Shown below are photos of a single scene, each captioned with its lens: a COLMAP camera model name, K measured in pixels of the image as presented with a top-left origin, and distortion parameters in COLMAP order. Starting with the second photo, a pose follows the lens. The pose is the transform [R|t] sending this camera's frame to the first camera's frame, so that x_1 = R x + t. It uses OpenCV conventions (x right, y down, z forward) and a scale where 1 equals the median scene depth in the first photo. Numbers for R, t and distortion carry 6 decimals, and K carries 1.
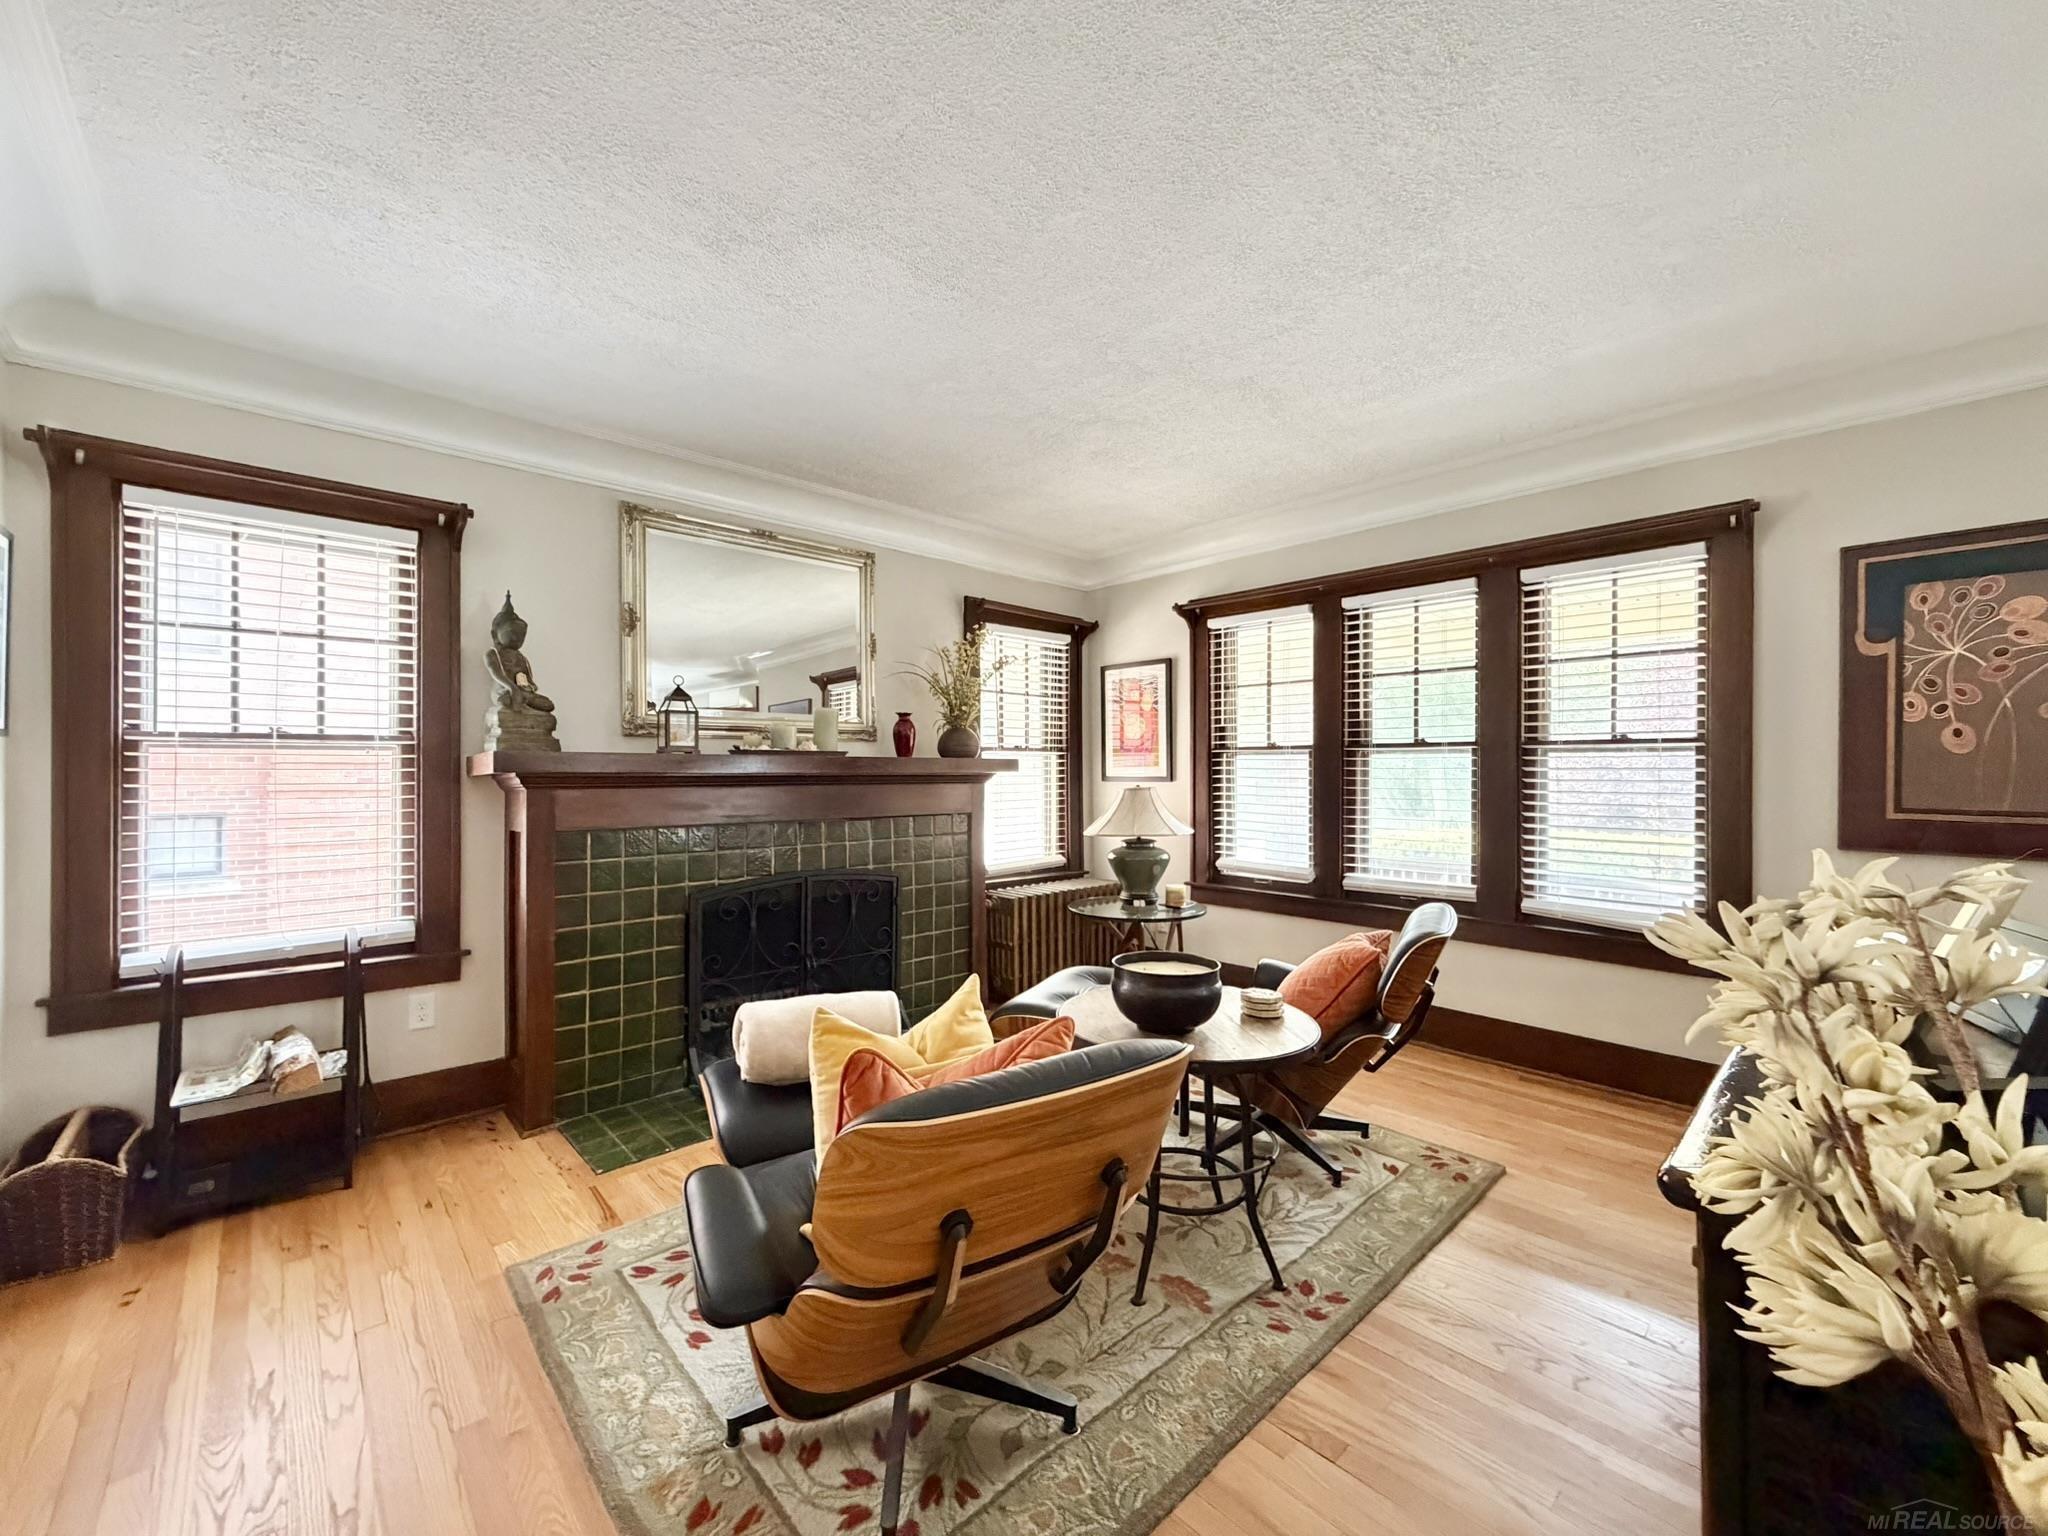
lens RADIAL K [[816.8, 0, 1025.1], [0, 816.8, 779.9], [0, 0, 1]] dist [0.000058, -0.000006]
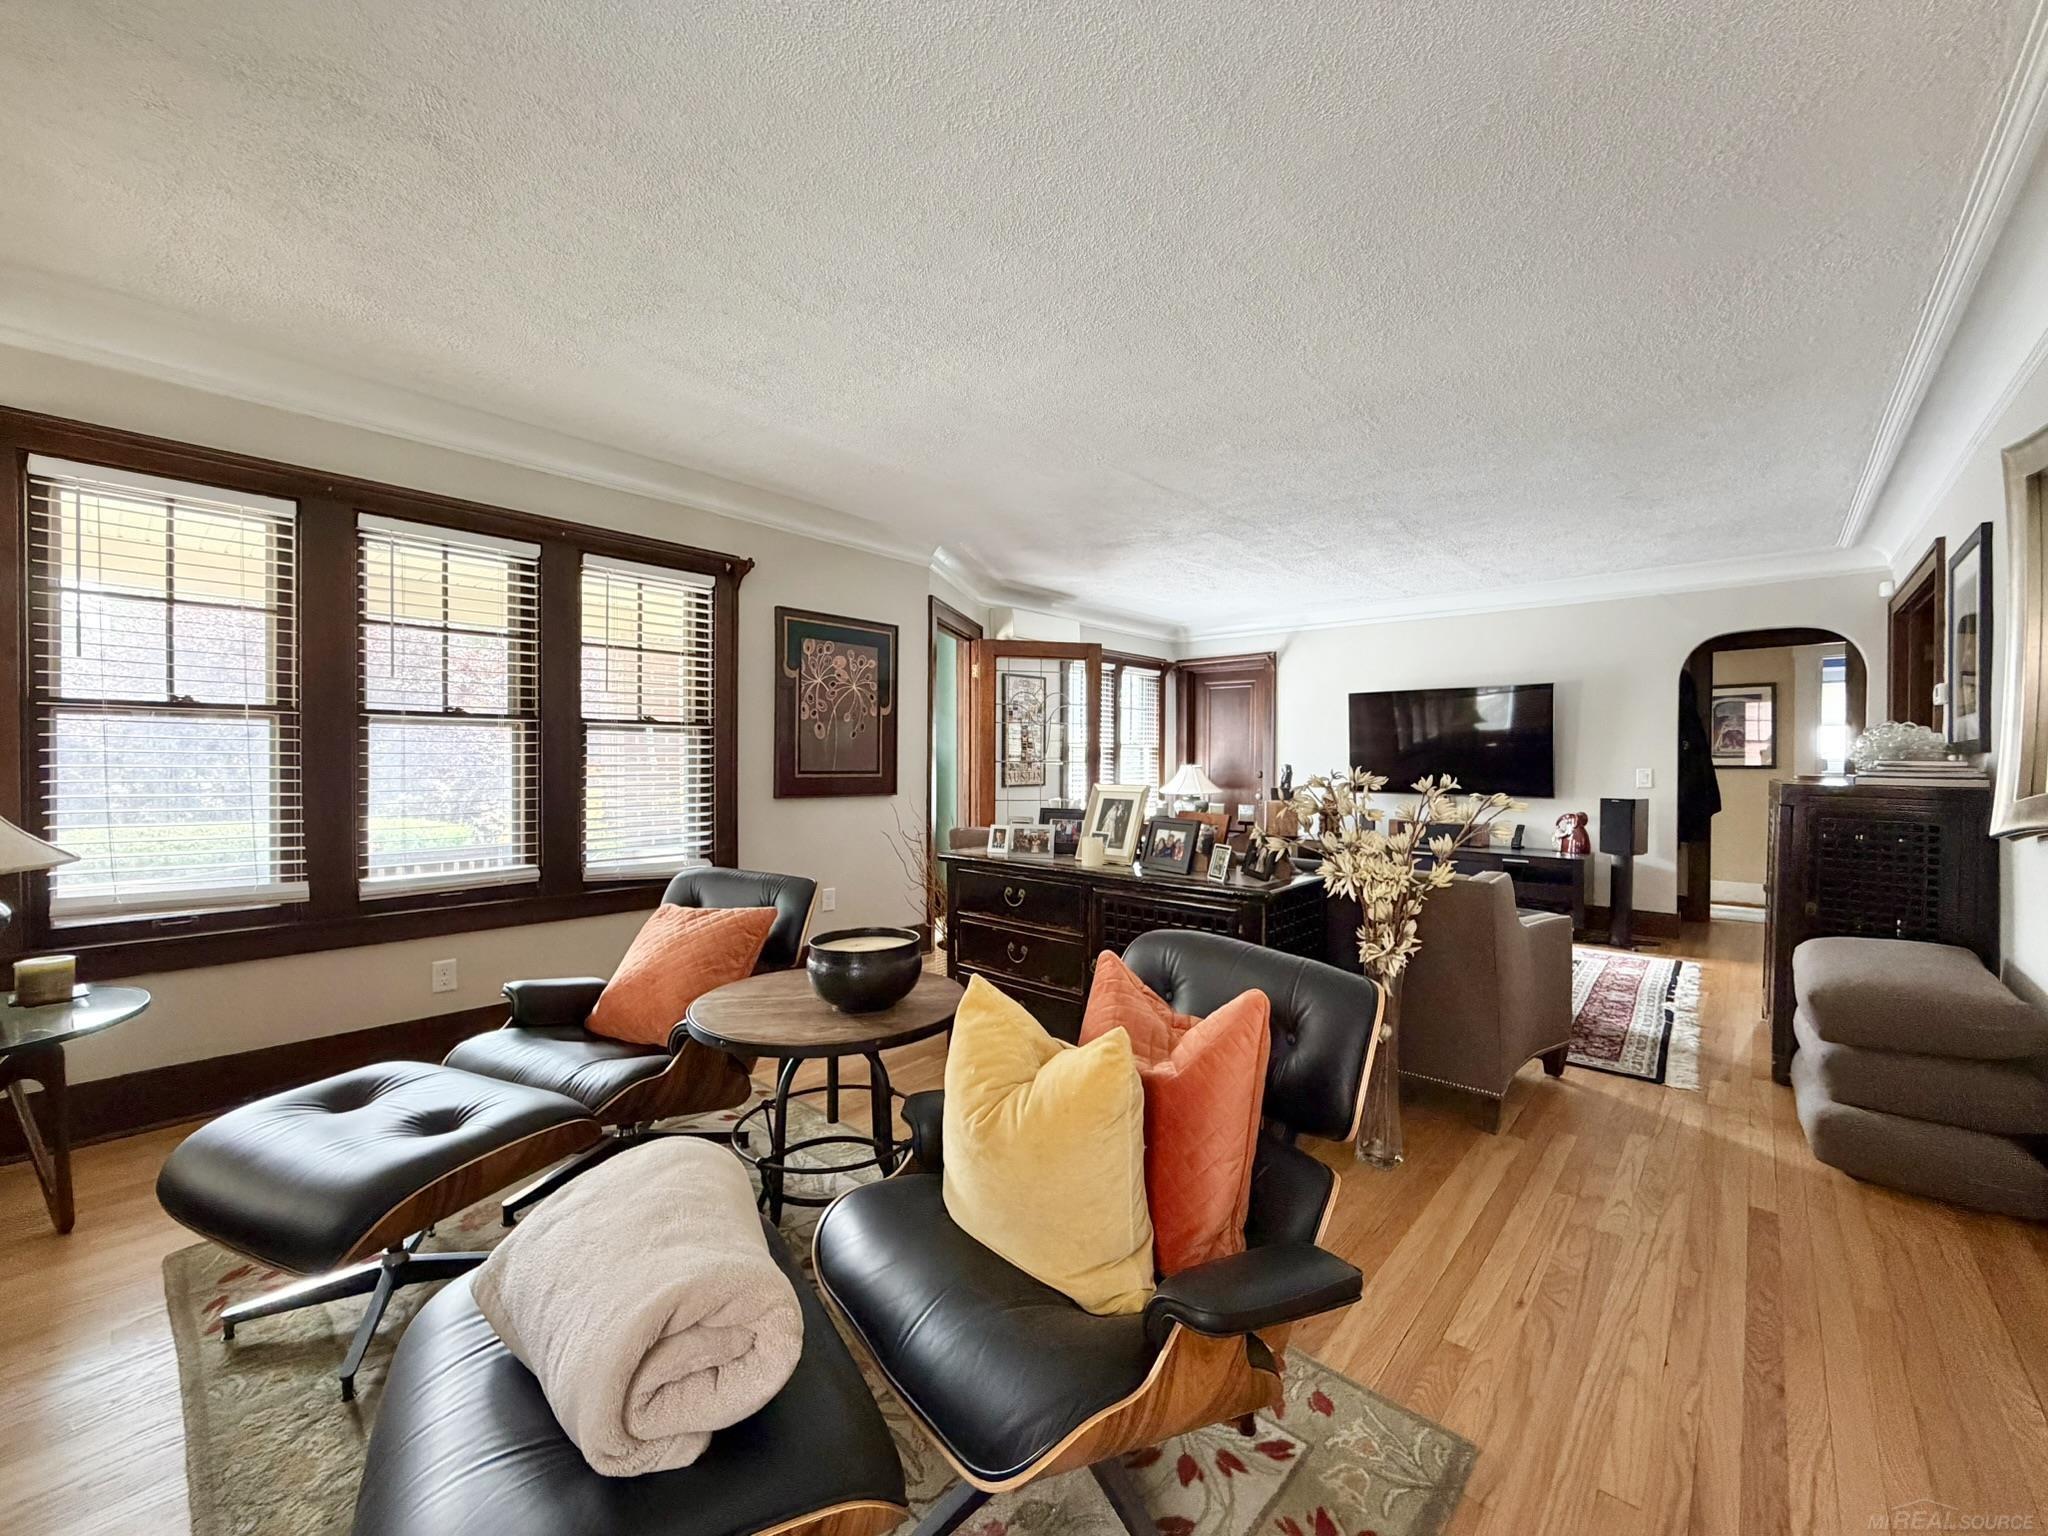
lens RADIAL K [[823.0, 0, 1019.4], [0, 823.0, 760.5], [0, 0, 1]] dist [0.000963, 0.000003]
pose [[-0.084919, -0.013448, 0.996297, -0.505910], [-0.003030, 0.999908, 0.013238, -0.008739], [-0.996383, -0.001894, -0.084952, 0.556965]]
